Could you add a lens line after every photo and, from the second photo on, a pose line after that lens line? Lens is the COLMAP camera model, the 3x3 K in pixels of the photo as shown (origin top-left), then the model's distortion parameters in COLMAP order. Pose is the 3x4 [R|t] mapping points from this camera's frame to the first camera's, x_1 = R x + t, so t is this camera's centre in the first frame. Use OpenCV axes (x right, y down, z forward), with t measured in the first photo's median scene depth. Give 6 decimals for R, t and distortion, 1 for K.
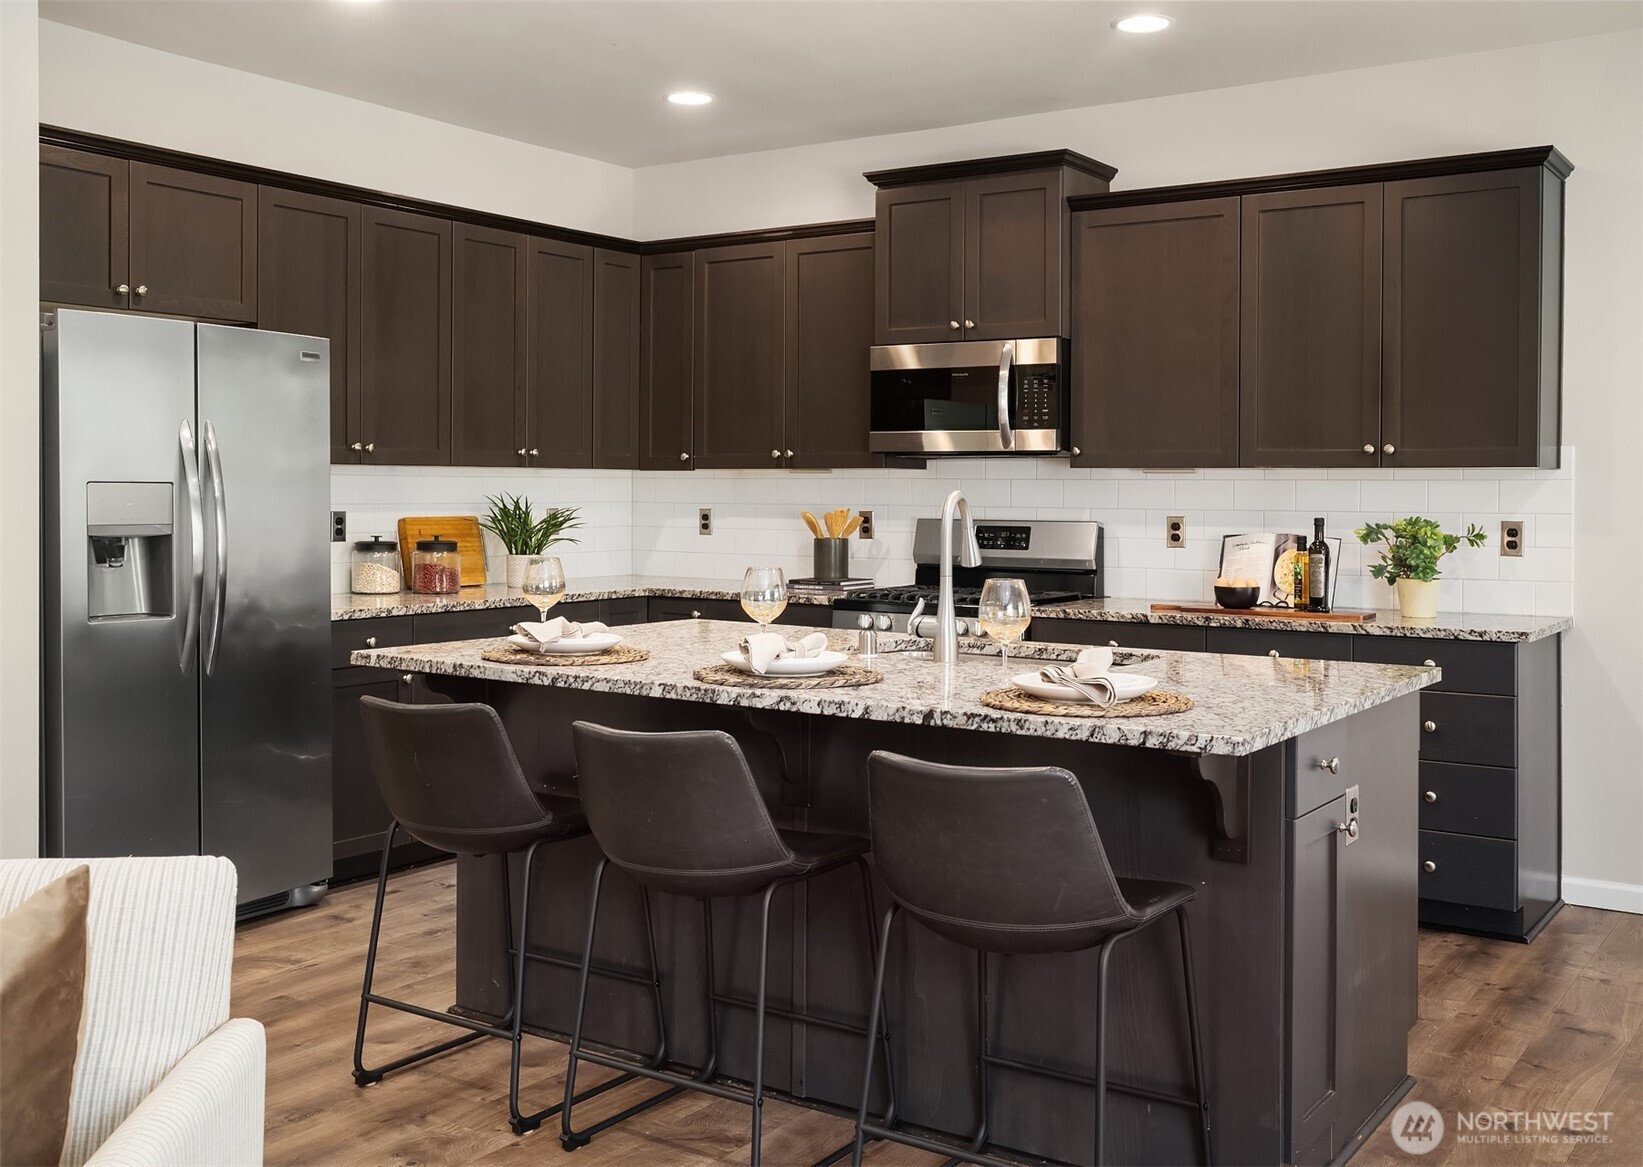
lens RADIAL K [[1622.5, 0, 894.0], [0, 1622.5, 511.0], [0, 0, 1]] dist [-0.006001, 0.013212]
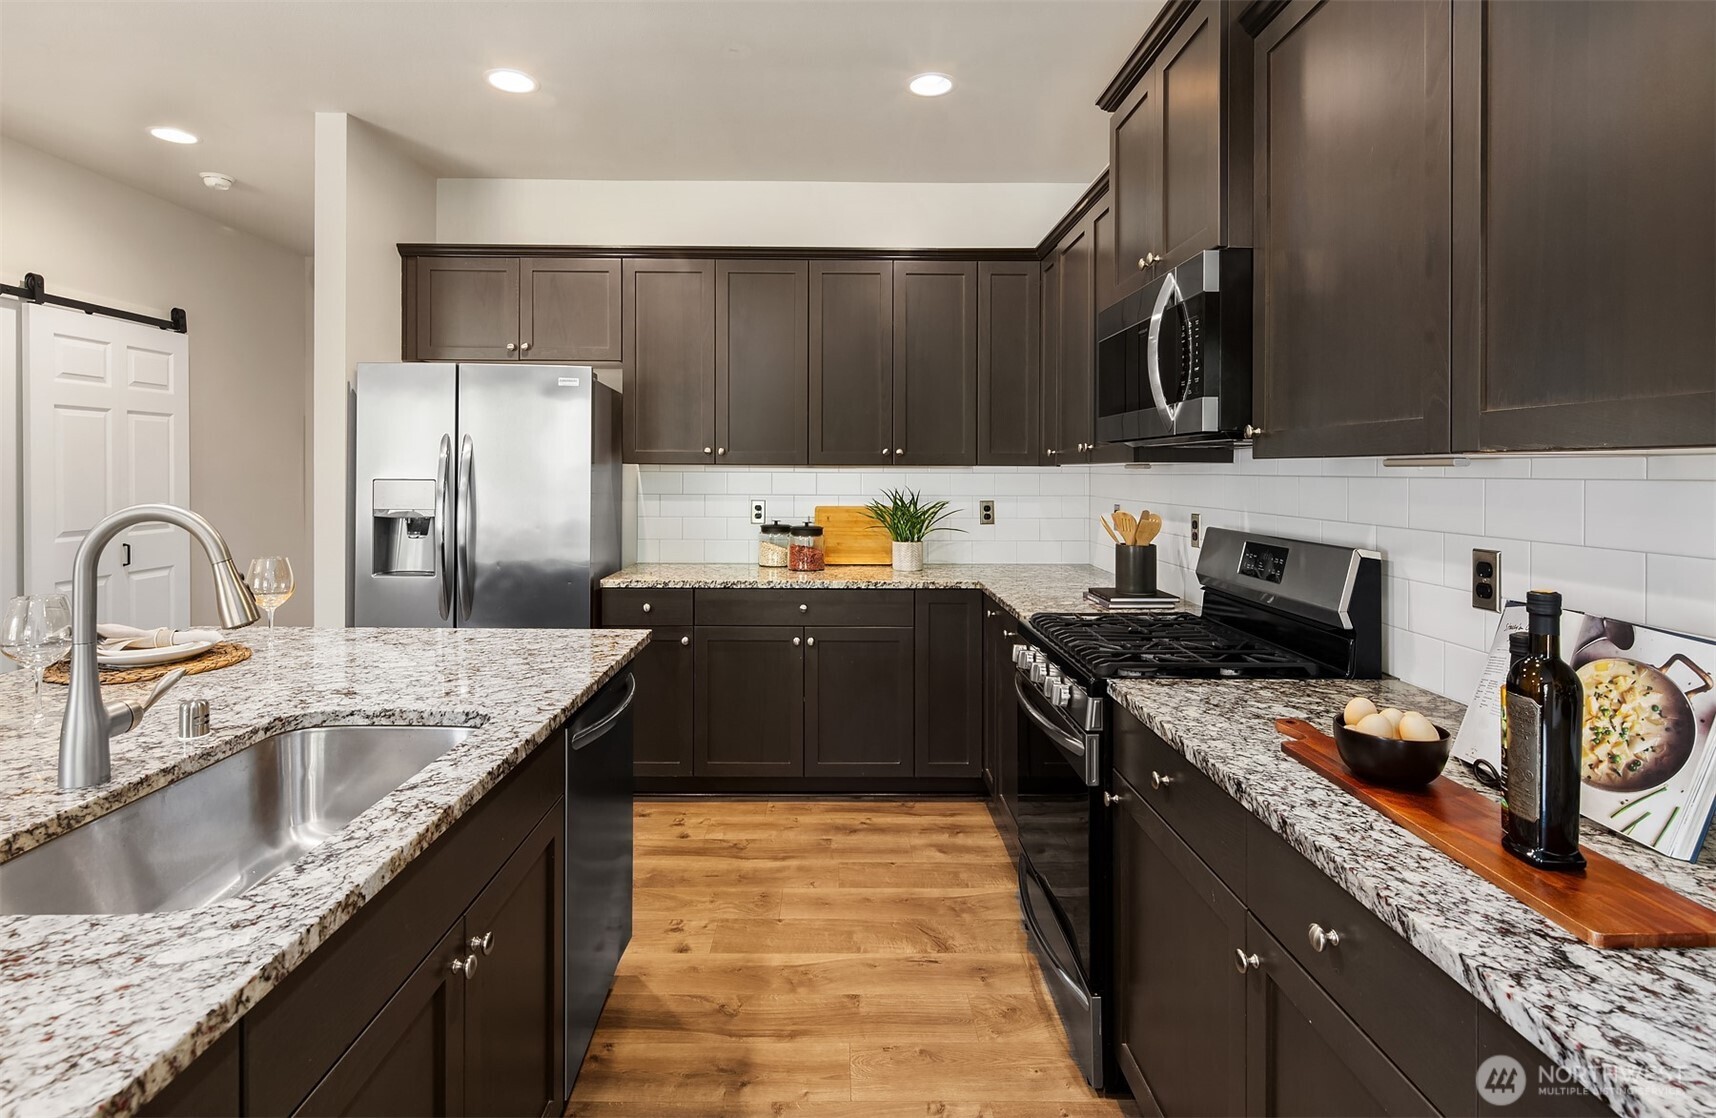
lens RADIAL K [[892.4, 0, 824.7], [0, 892.4, 502.5], [0, 0, 1]] dist [-0.001201, -0.000558]
pose [[0.551596, 0.026333, -0.833696, 0.332535], [-0.011725, 0.999648, 0.023817, -0.018332], [0.834029, -0.003362, 0.551710, 0.753517]]
